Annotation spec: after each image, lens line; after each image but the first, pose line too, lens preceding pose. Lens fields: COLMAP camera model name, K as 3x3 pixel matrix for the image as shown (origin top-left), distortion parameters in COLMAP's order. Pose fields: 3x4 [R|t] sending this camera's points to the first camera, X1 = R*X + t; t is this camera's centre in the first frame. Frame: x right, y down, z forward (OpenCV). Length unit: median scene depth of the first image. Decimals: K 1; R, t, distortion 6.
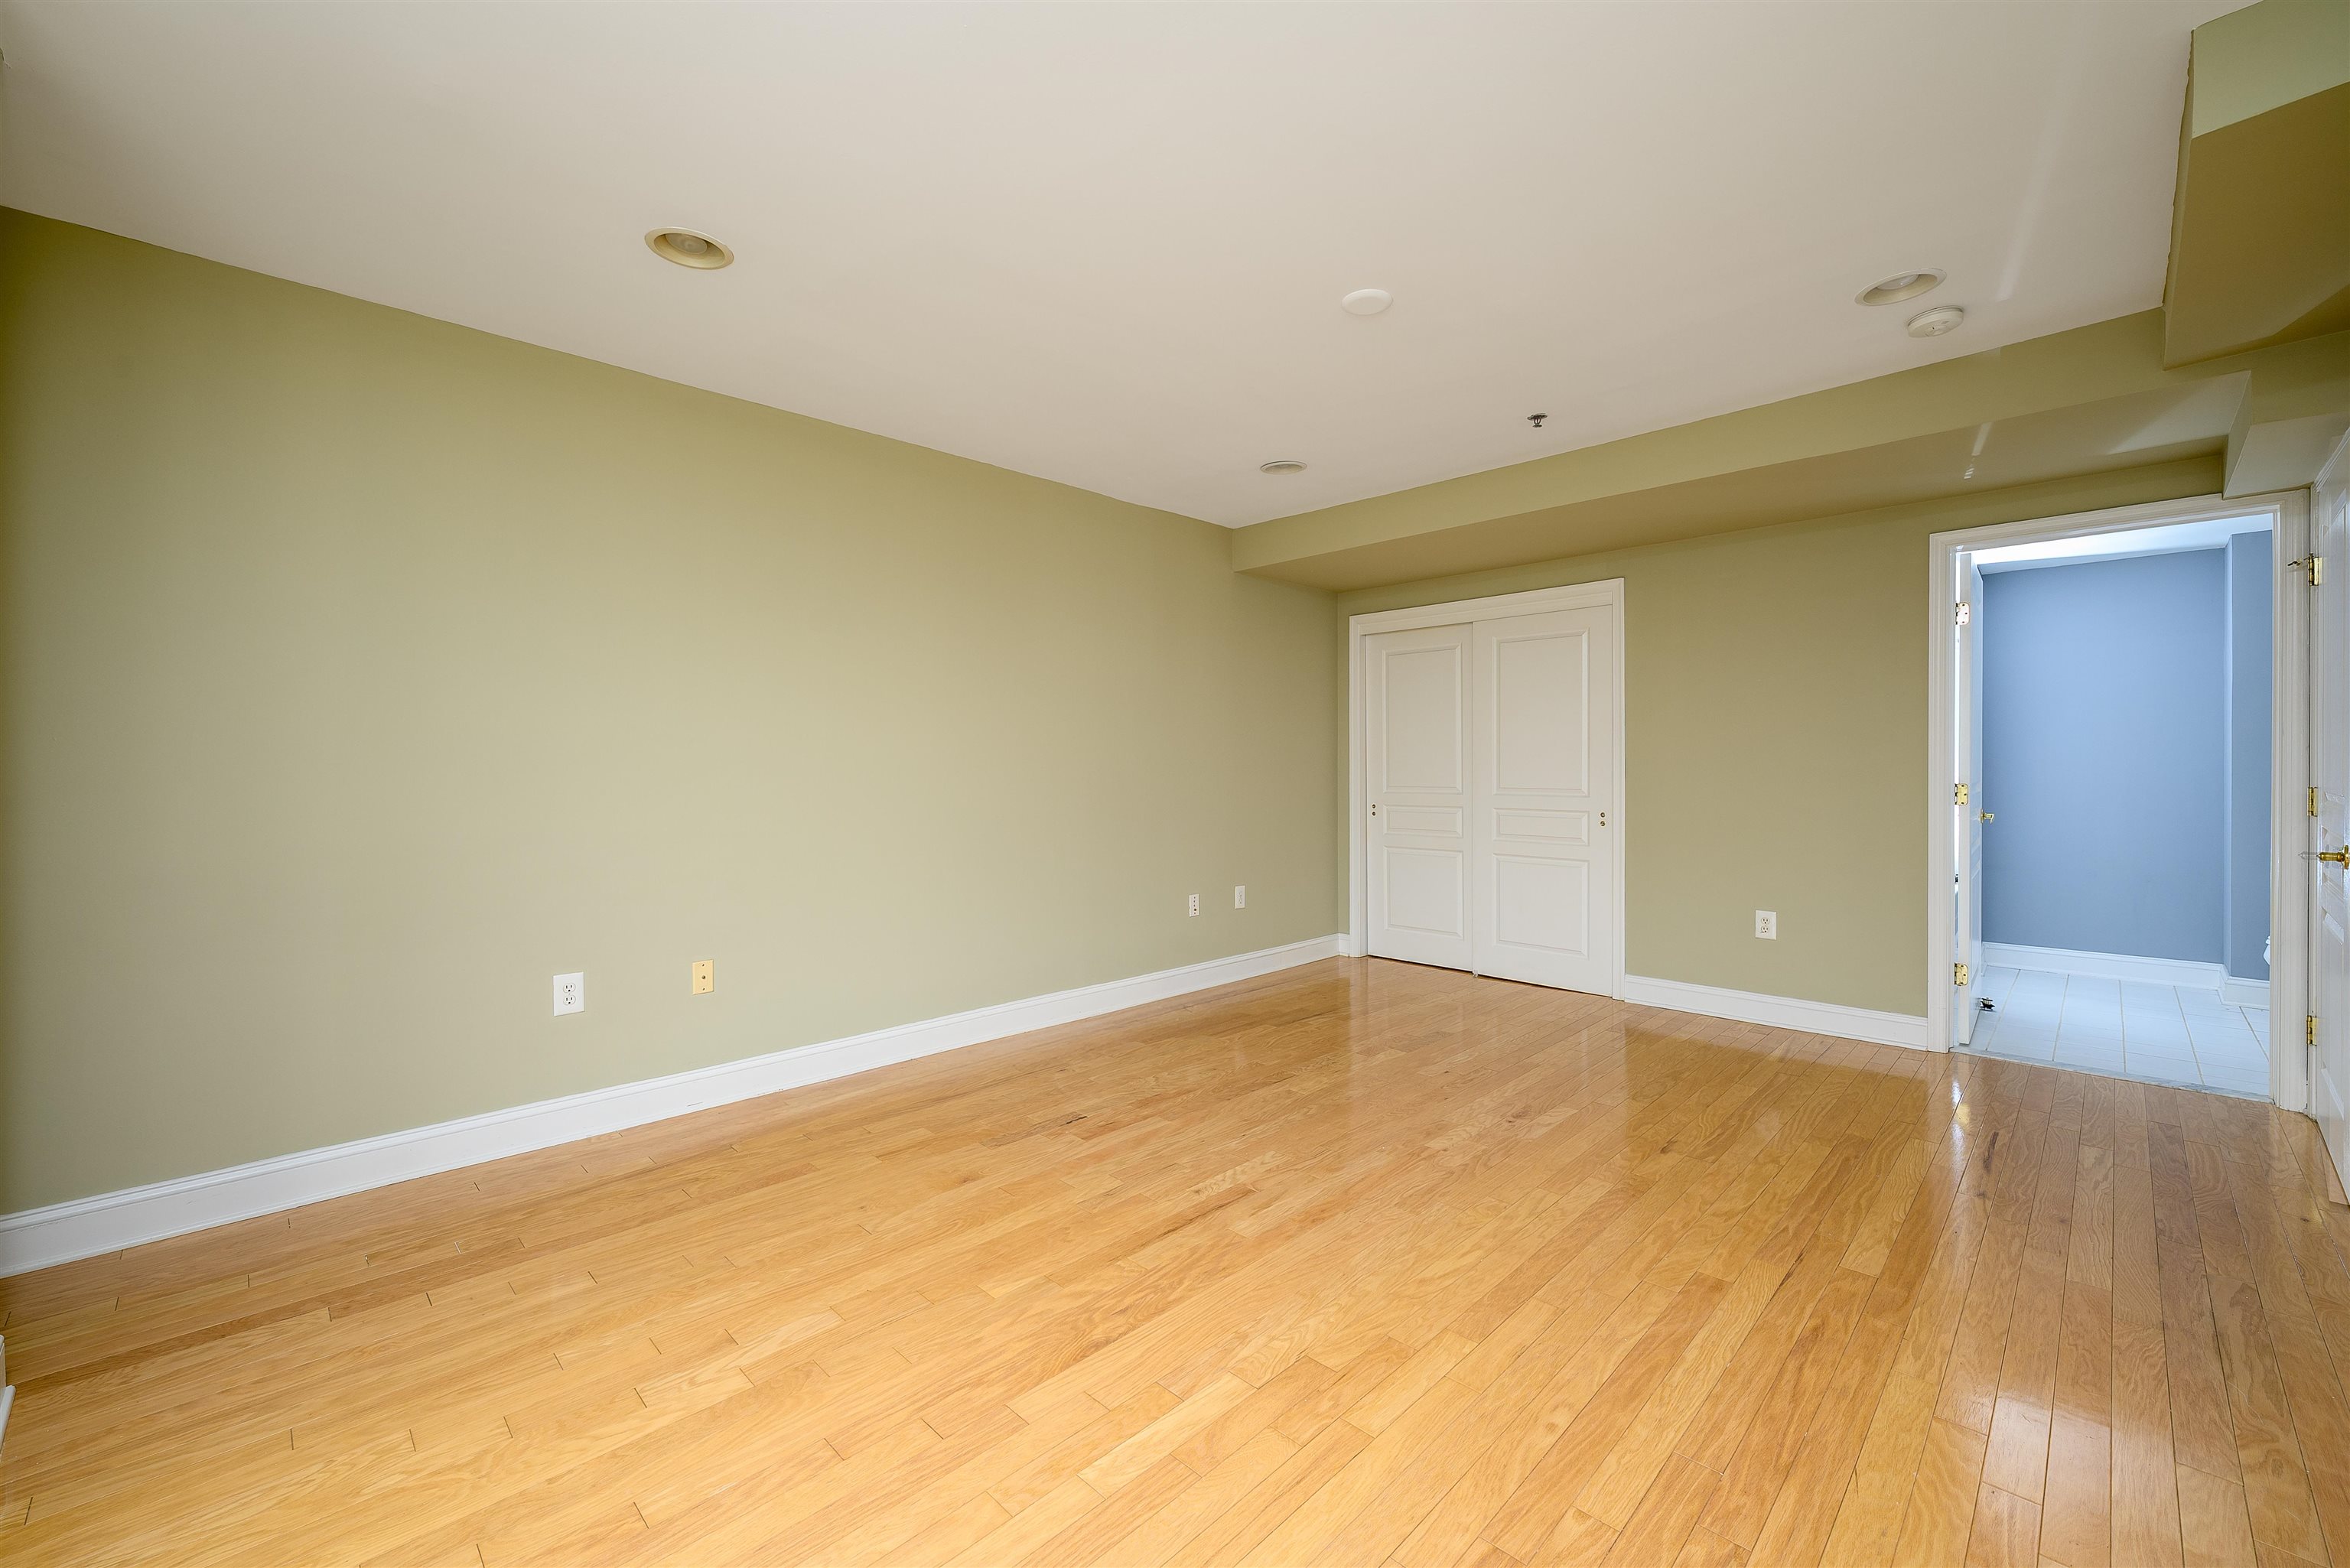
lens RADIAL K [[941.4, 0, 1177.3], [0, 941.4, 768.1], [0, 0, 1]] dist [-0.000530, 0.000040]
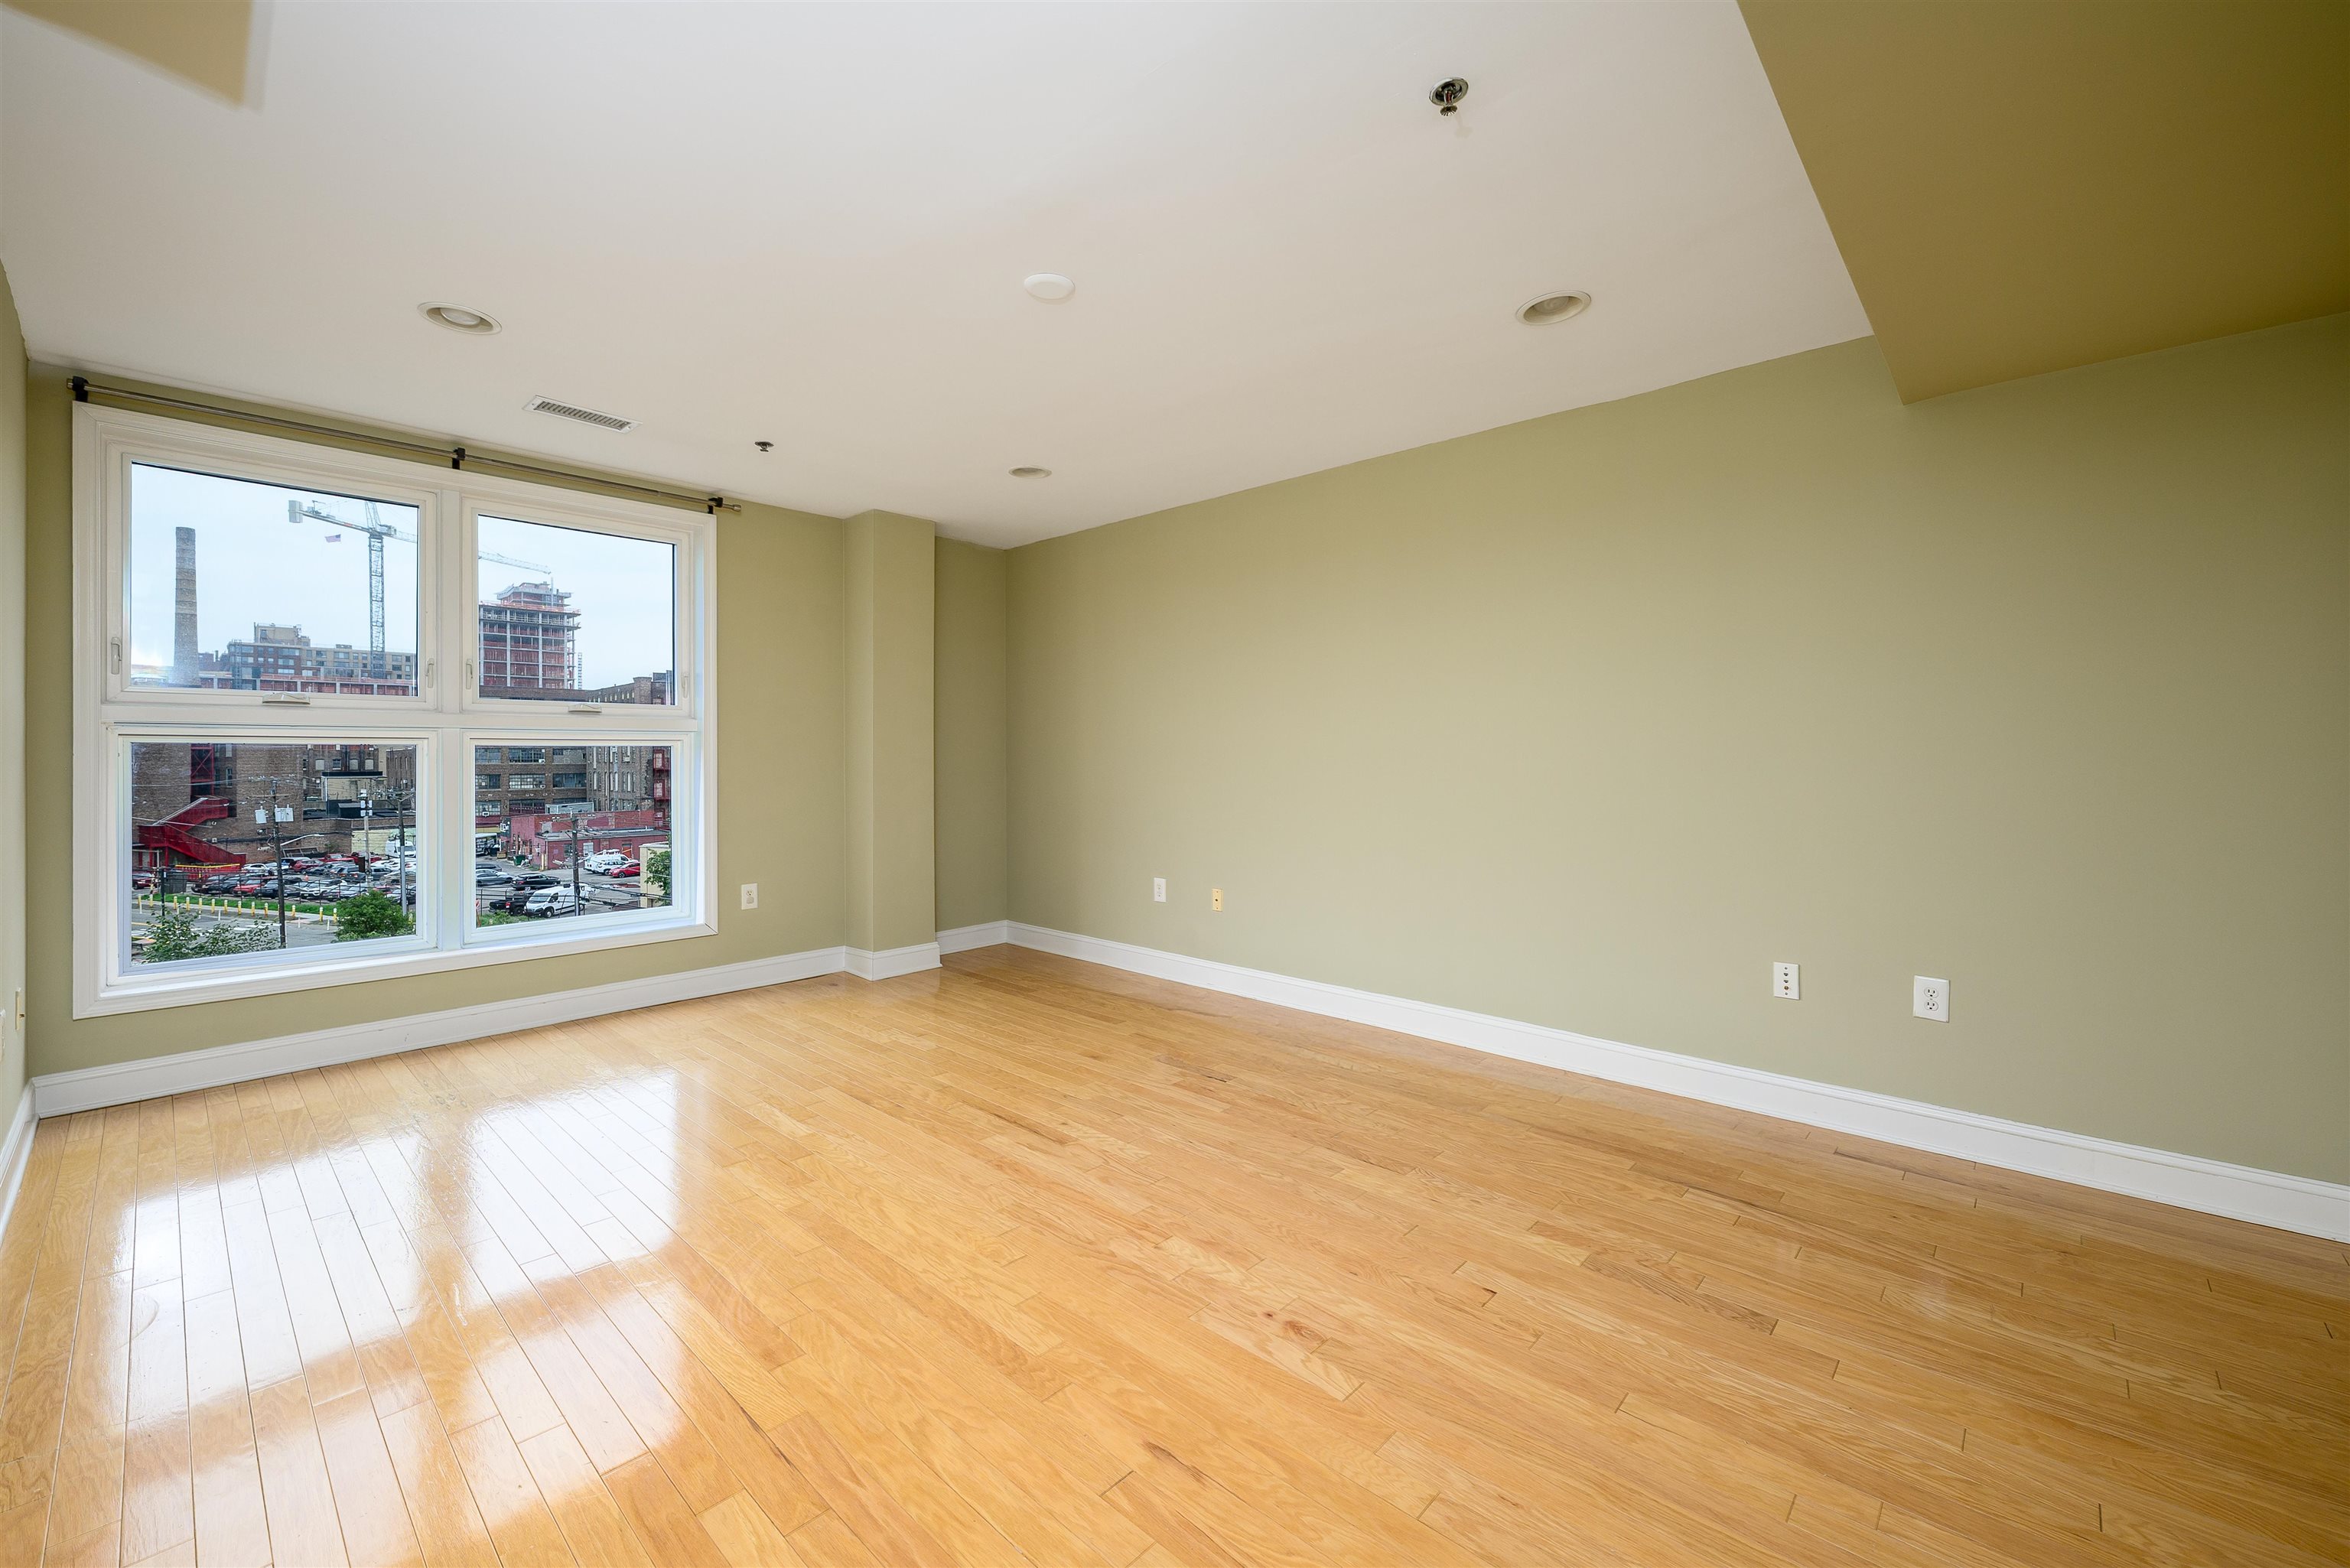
lens RADIAL K [[946.7, 0, 1181.2], [0, 946.7, 756.8], [0, 0, 1]] dist [0.000023, 0.000326]
pose [[0.037951, 0.005185, -0.999266, 1.166670], [0.000135, 0.999987, 0.005194, -0.010770], [0.999280, -0.000332, 0.037949, 1.072491]]
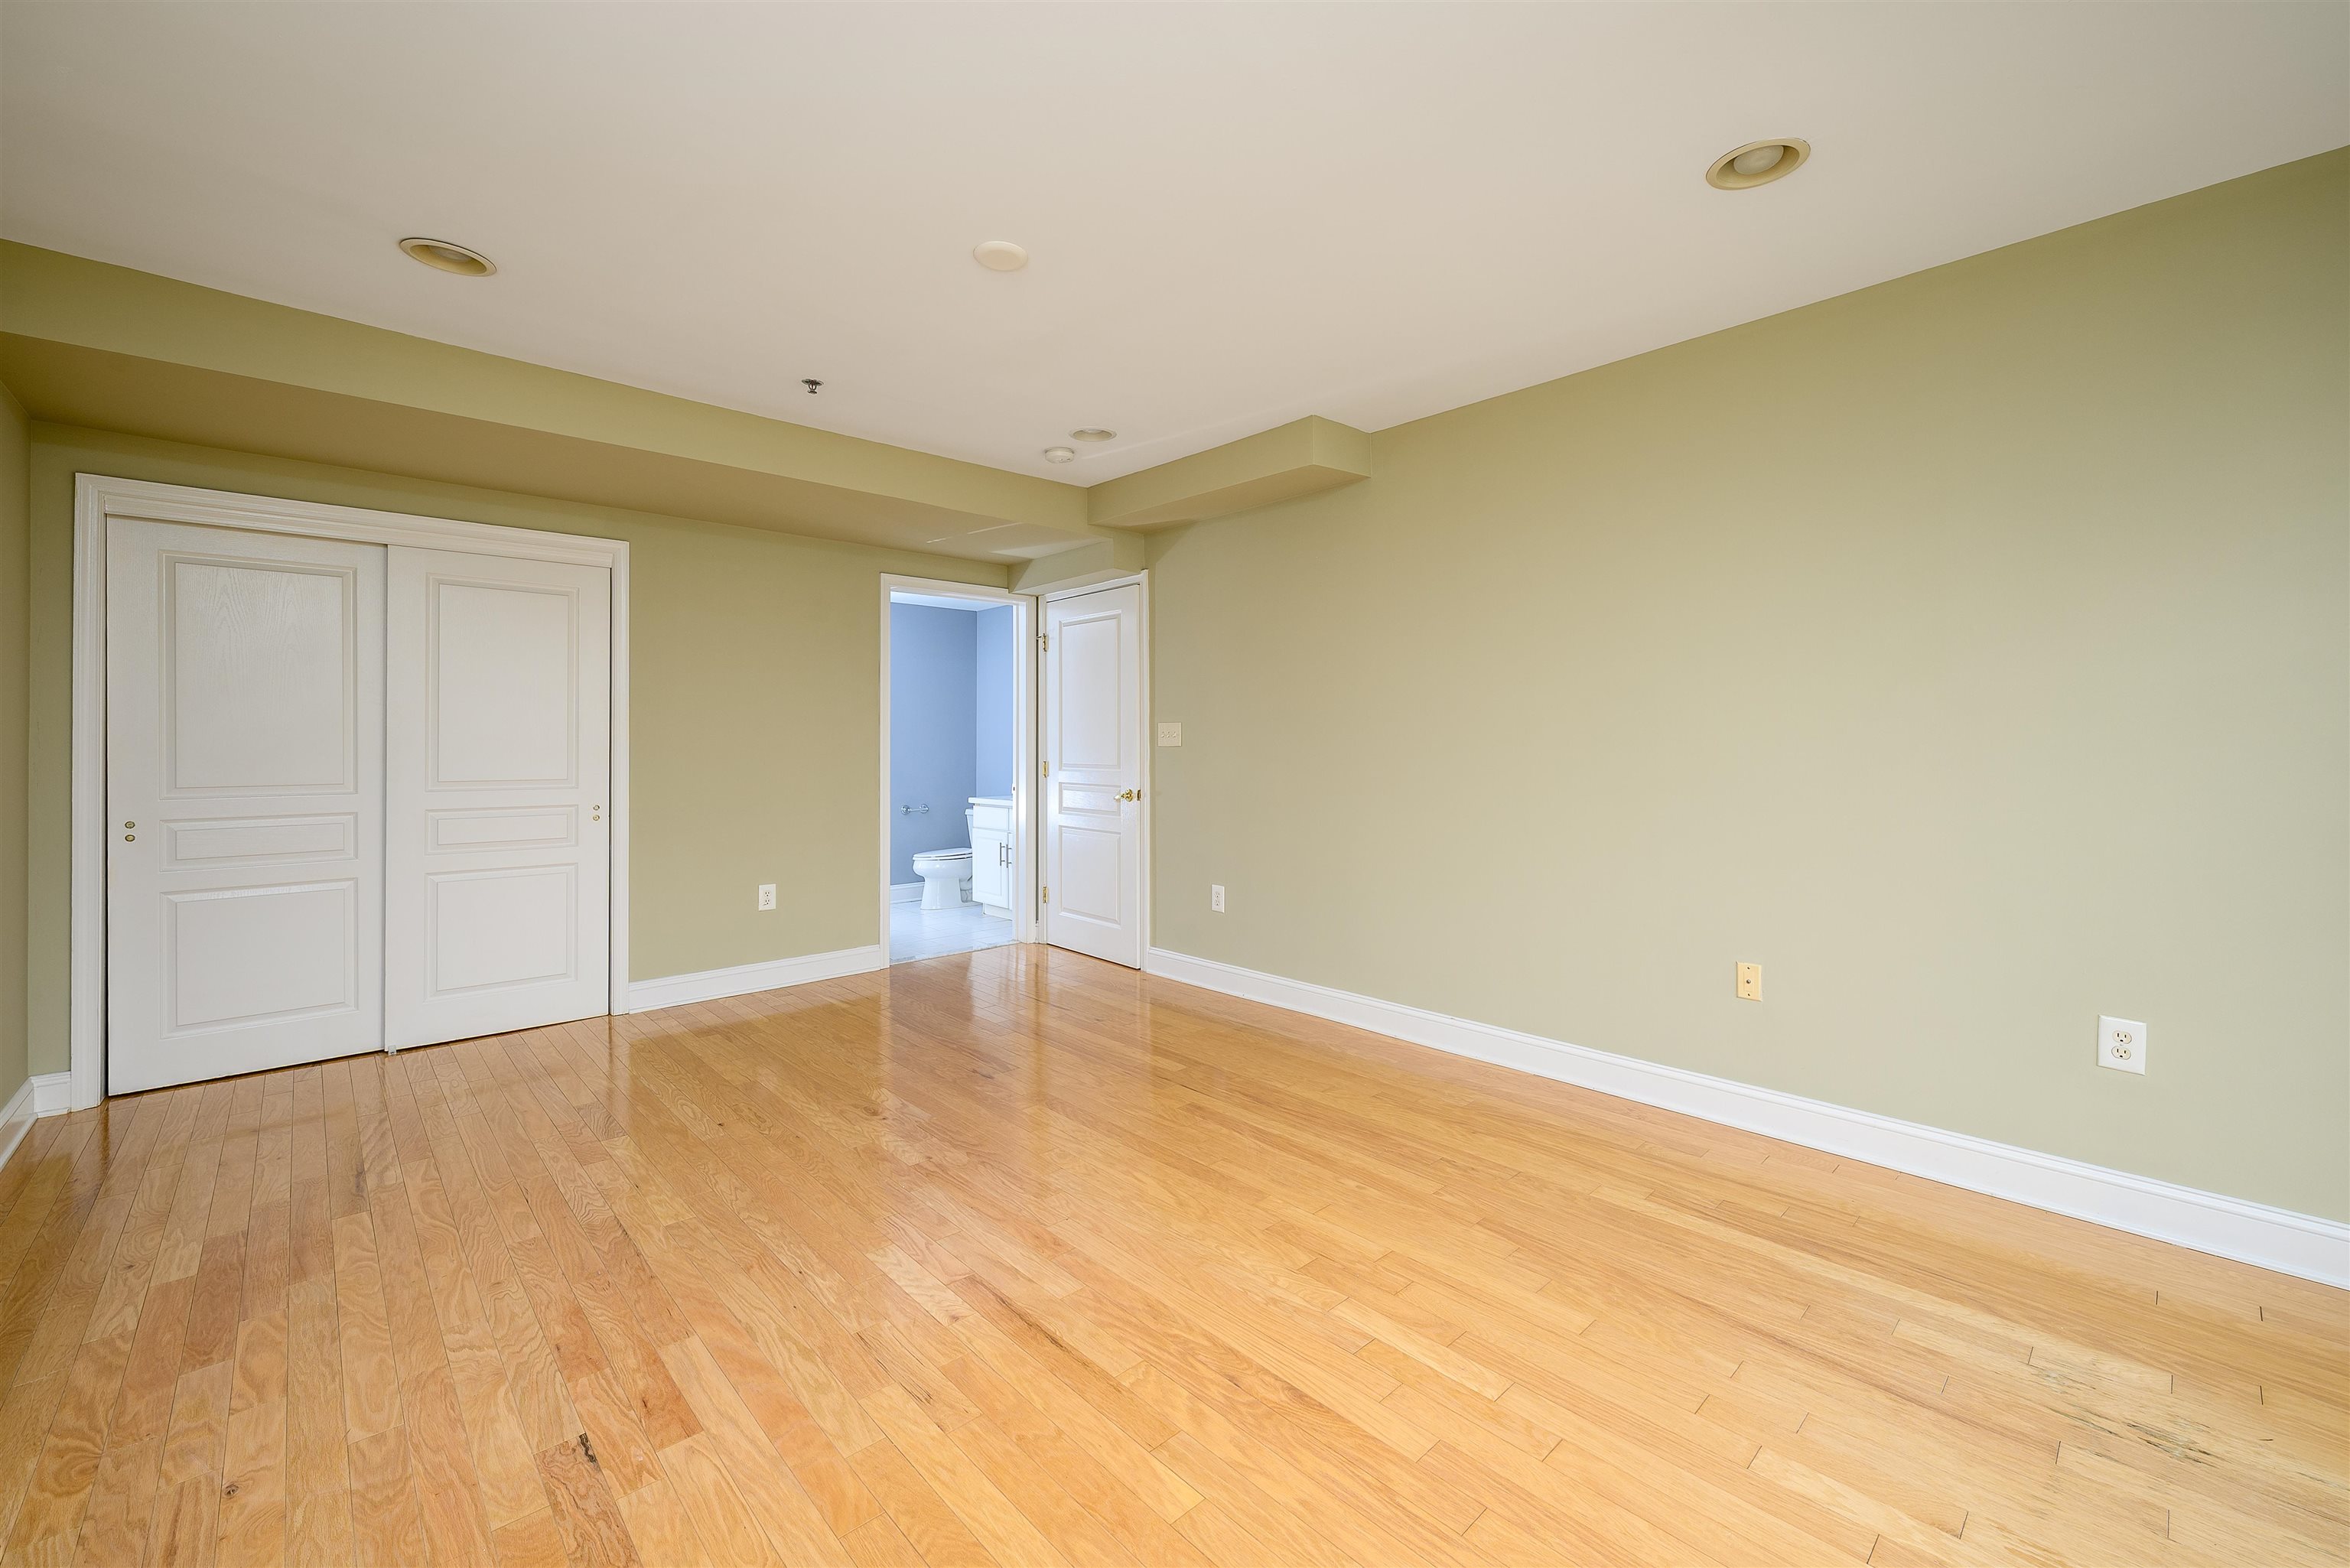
lens RADIAL K [[941.4, 0, 1177.3], [0, 941.4, 768.1], [0, 0, 1]] dist [-0.000530, 0.000040]
pose [[0.040688, -0.020798, 0.998955, -0.698130], [0.005101, 0.999775, 0.020607, -0.004953], [-0.999159, 0.004257, 0.040785, 0.769529]]
